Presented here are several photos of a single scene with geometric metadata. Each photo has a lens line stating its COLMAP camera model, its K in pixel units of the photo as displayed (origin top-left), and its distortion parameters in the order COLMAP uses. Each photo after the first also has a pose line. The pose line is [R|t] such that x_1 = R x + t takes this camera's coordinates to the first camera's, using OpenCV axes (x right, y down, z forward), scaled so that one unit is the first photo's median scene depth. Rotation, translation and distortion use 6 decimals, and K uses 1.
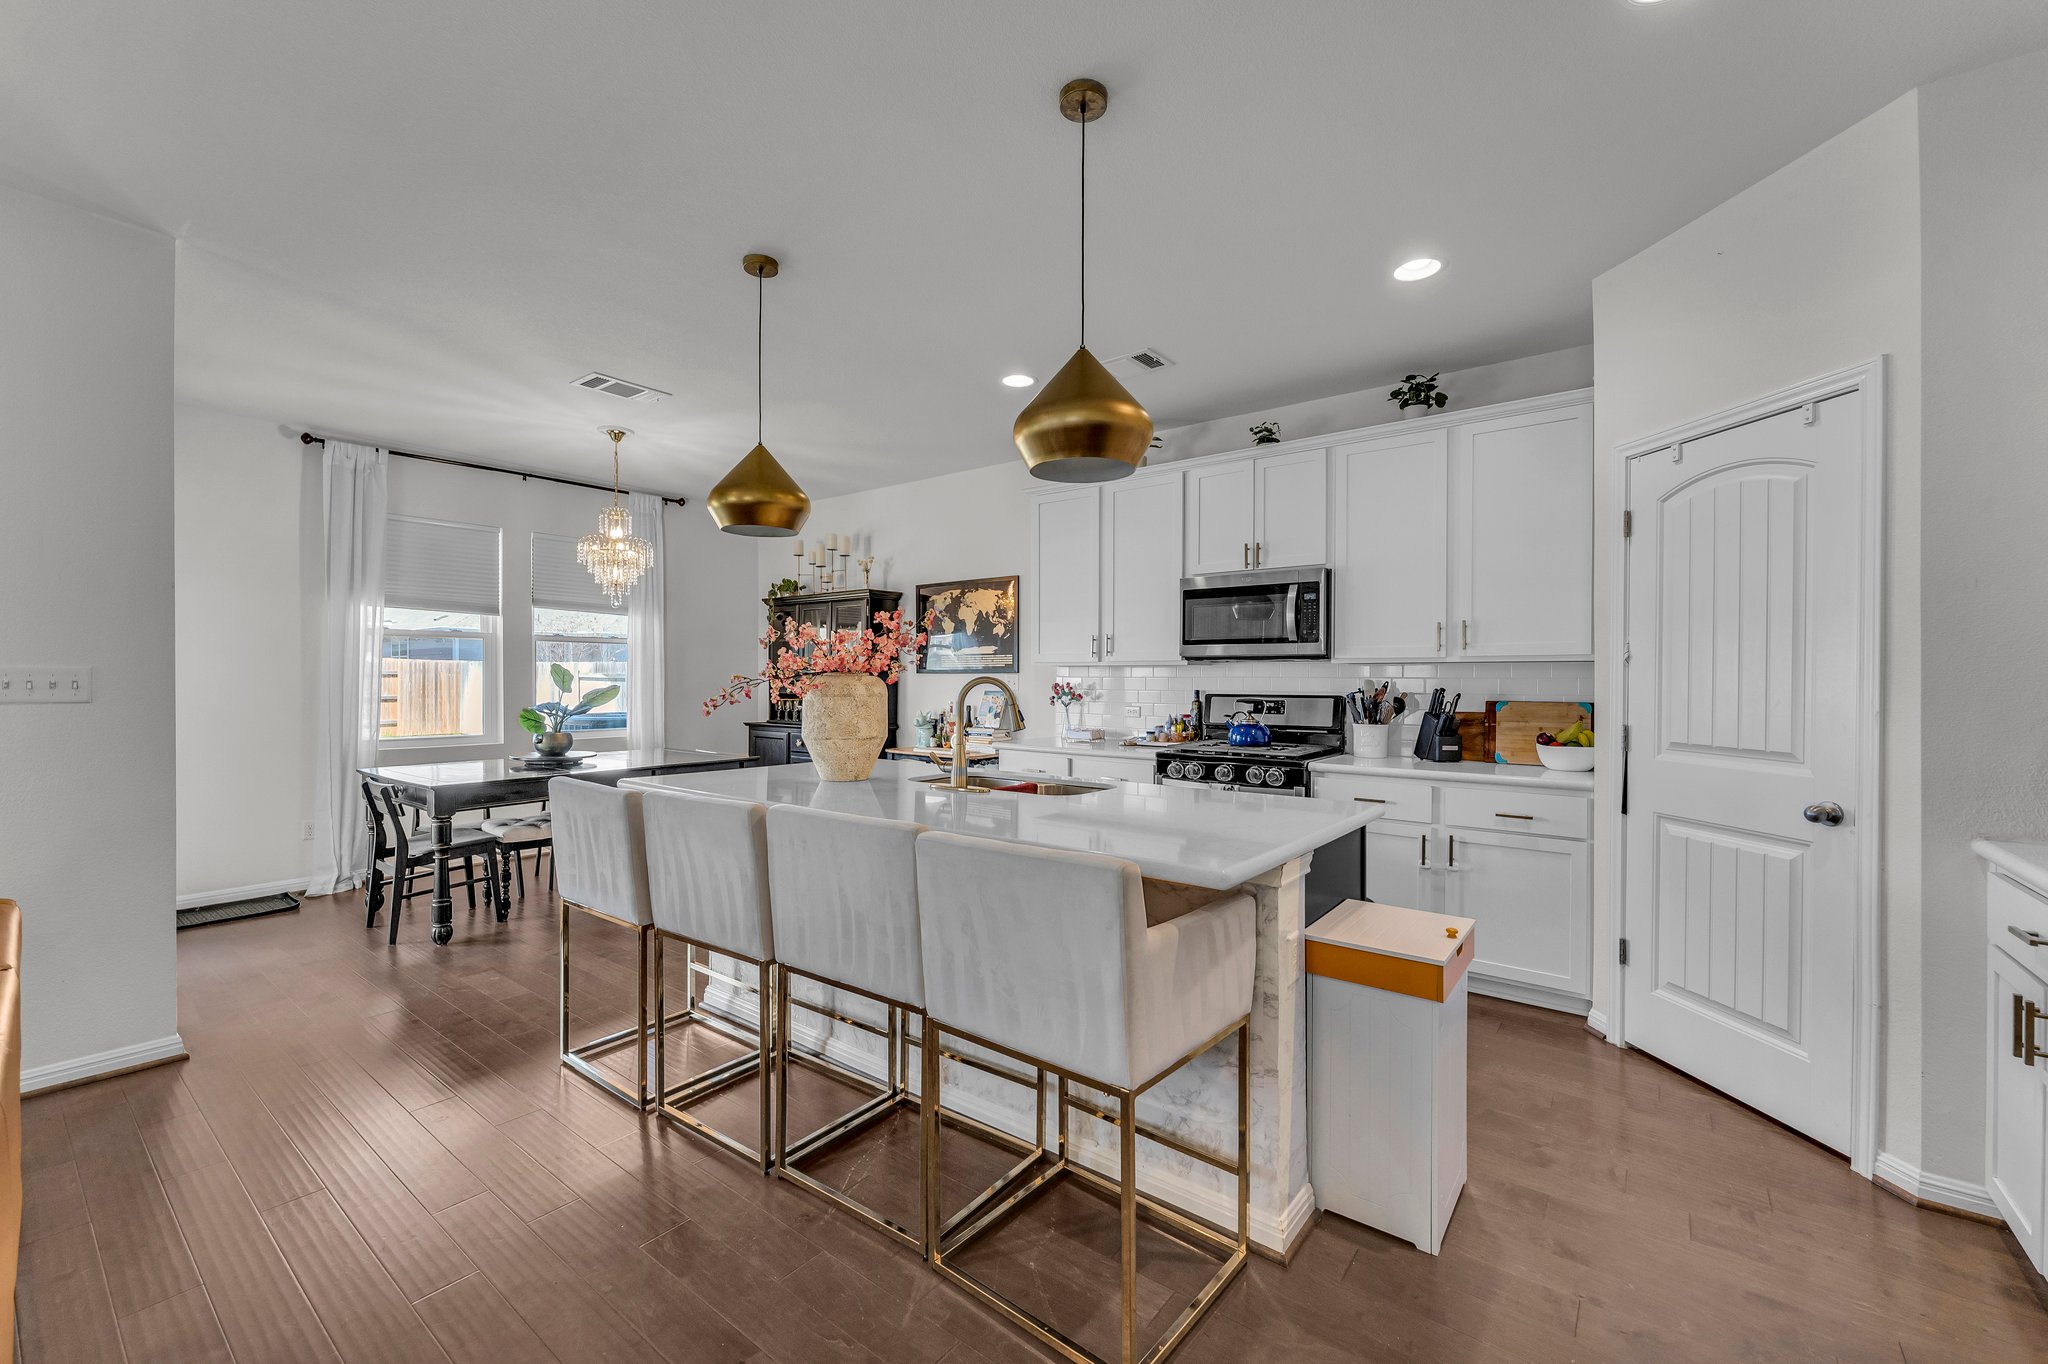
lens RADIAL K [[808.2, 0, 1021.8], [0, 808.2, 682.0], [0, 0, 1]] dist [-0.001592, -0.000117]
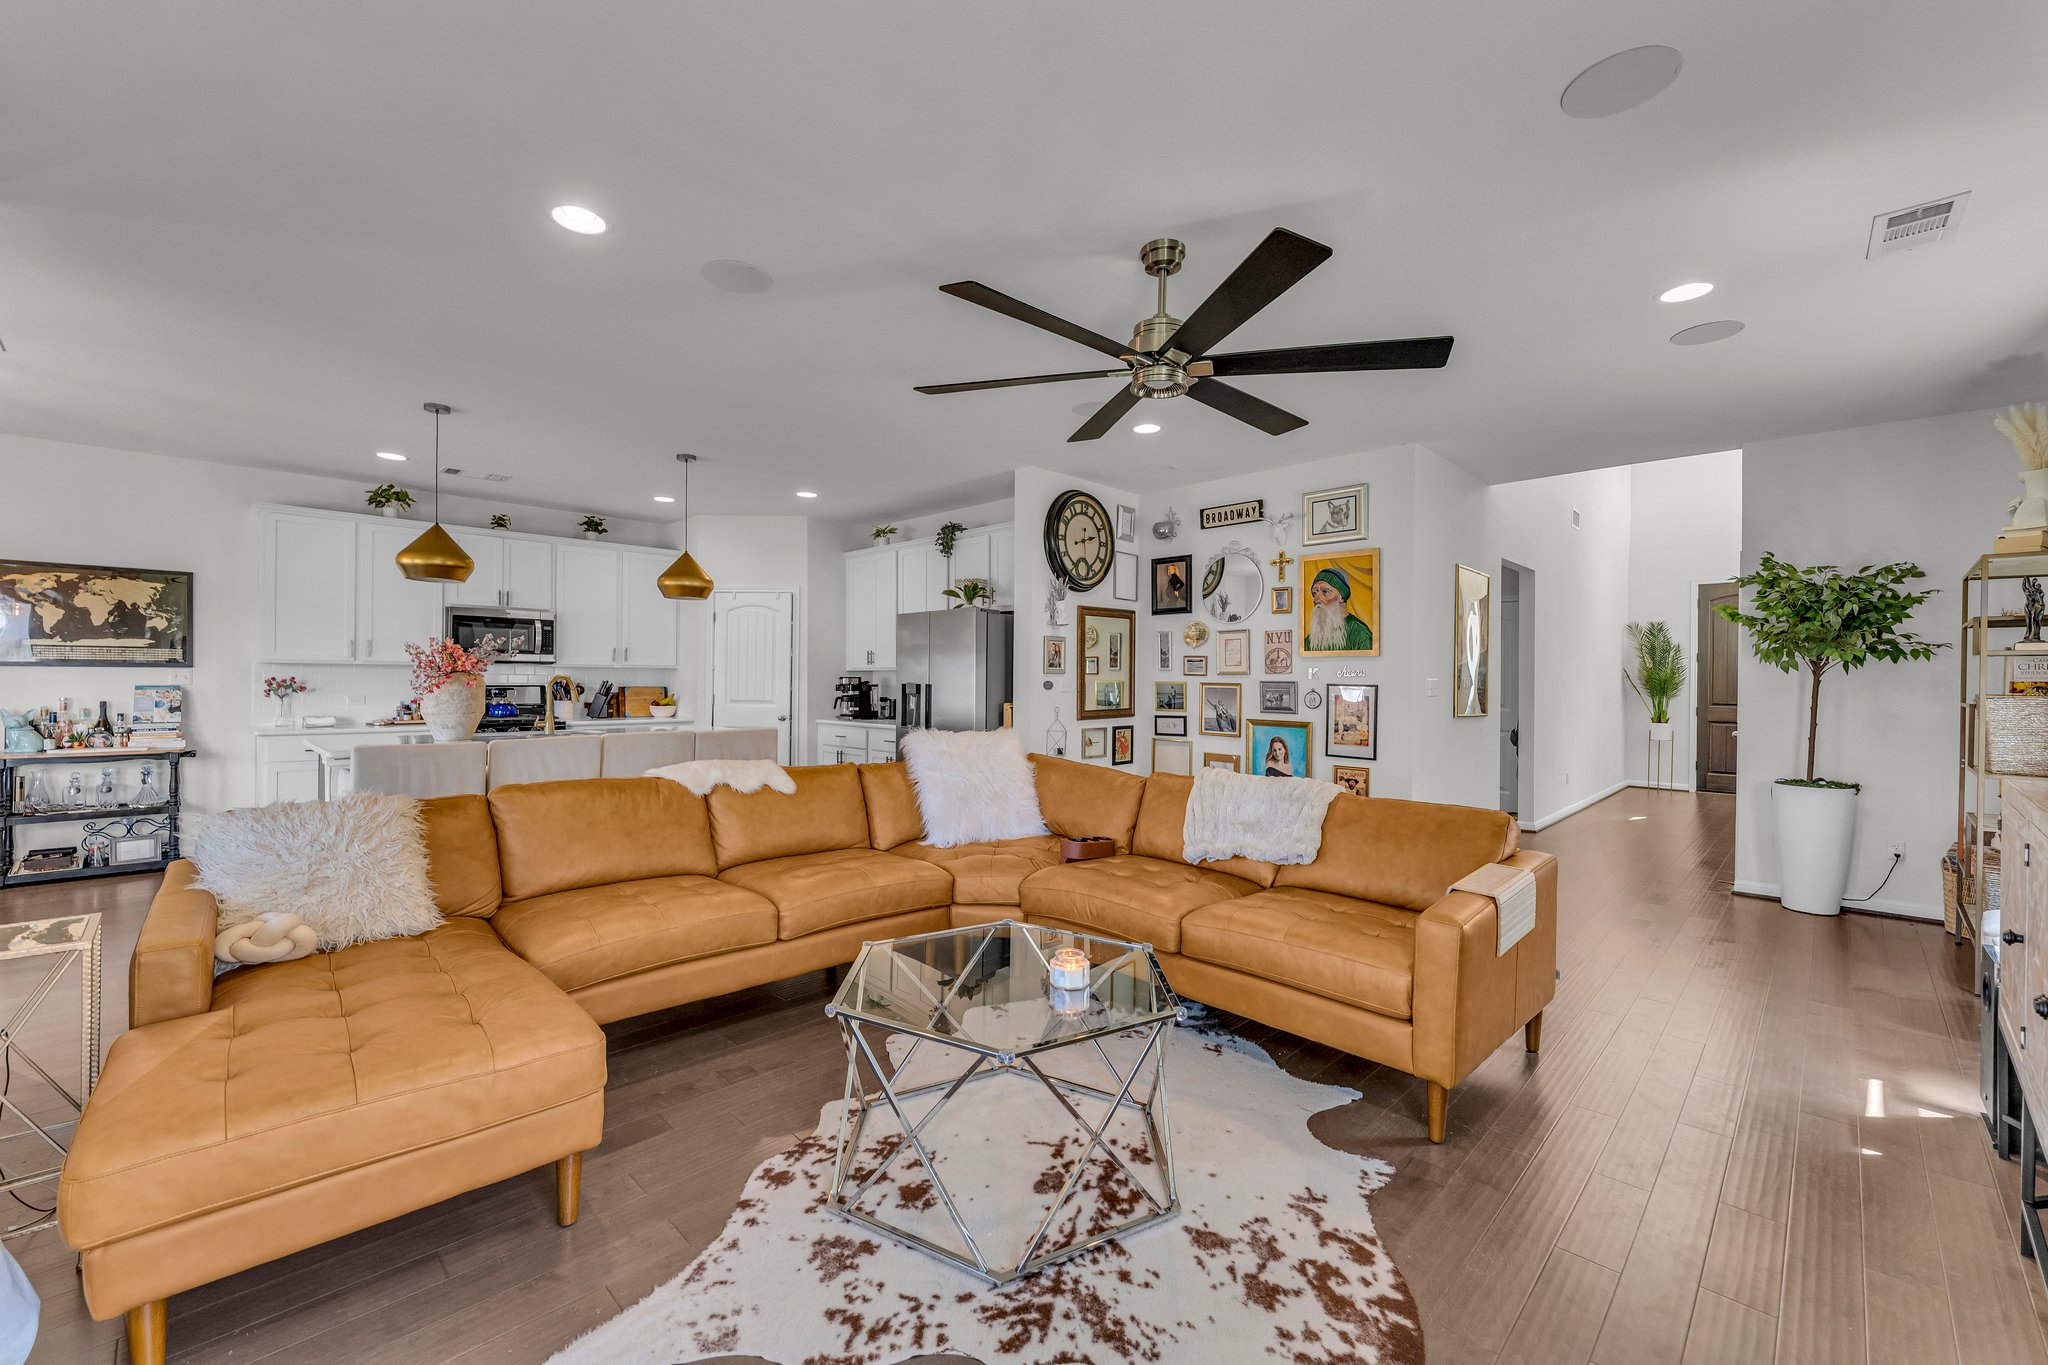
lens RADIAL K [[808.2, 0, 1030.1], [0, 808.2, 683.3], [0, 0, 1]] dist [-0.001592, -0.000117]
pose [[0.146957, -0.007820, 0.989112, -1.154764], [-0.004854, 0.999951, 0.008627, -0.006429], [-0.989131, -0.006069, 0.146912, -0.272965]]
